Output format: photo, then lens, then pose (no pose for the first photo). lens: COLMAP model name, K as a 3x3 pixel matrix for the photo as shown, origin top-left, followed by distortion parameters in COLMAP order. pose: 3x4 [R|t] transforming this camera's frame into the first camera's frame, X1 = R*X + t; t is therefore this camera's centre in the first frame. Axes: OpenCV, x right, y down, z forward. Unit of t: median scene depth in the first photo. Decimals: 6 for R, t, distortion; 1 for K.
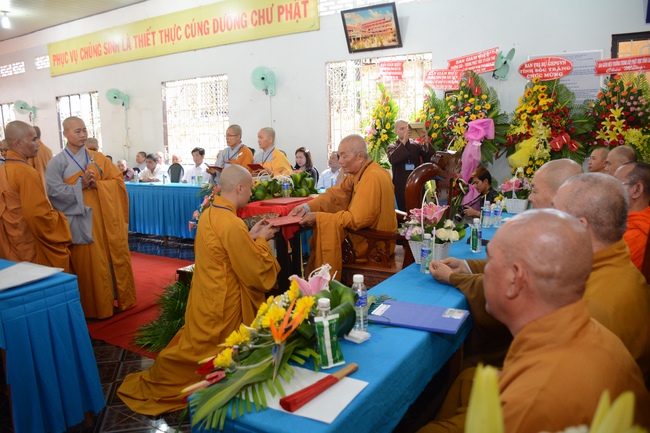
lens RADIAL K [[514.5, 0, 327.3], [0, 514.5, 215.5], [0, 0, 1]] dist [-0.145567, 0.058952]
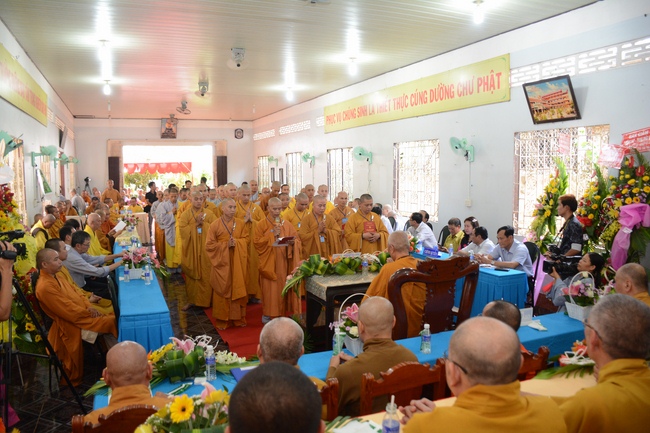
lens RADIAL K [[514.5, 0, 324.2], [0, 514.5, 215.6], [0, 0, 1]] dist [-0.145567, 0.058952]
pose [[0.798803, 0.074290, -0.596988, 0.327560], [-0.106395, 0.994149, -0.018649, -0.080239], [0.592110, 0.078414, 0.802033, -0.026824]]
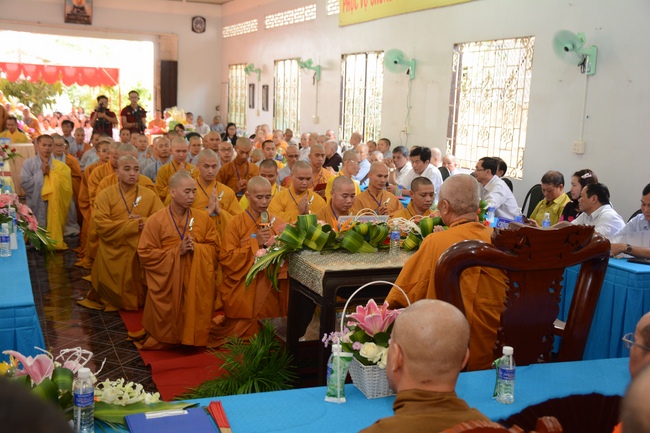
lens RADIAL K [[801.8, 0, 324.8], [0, 801.8, 213.8], [0, 0, 1]] dist [0.113592, 0.000000]
pose [[0.787285, 0.141798, -0.600064, 0.285759], [-0.152419, 0.987750, 0.033437, -0.062060], [0.597454, 0.065137, 0.799253, 0.044889]]
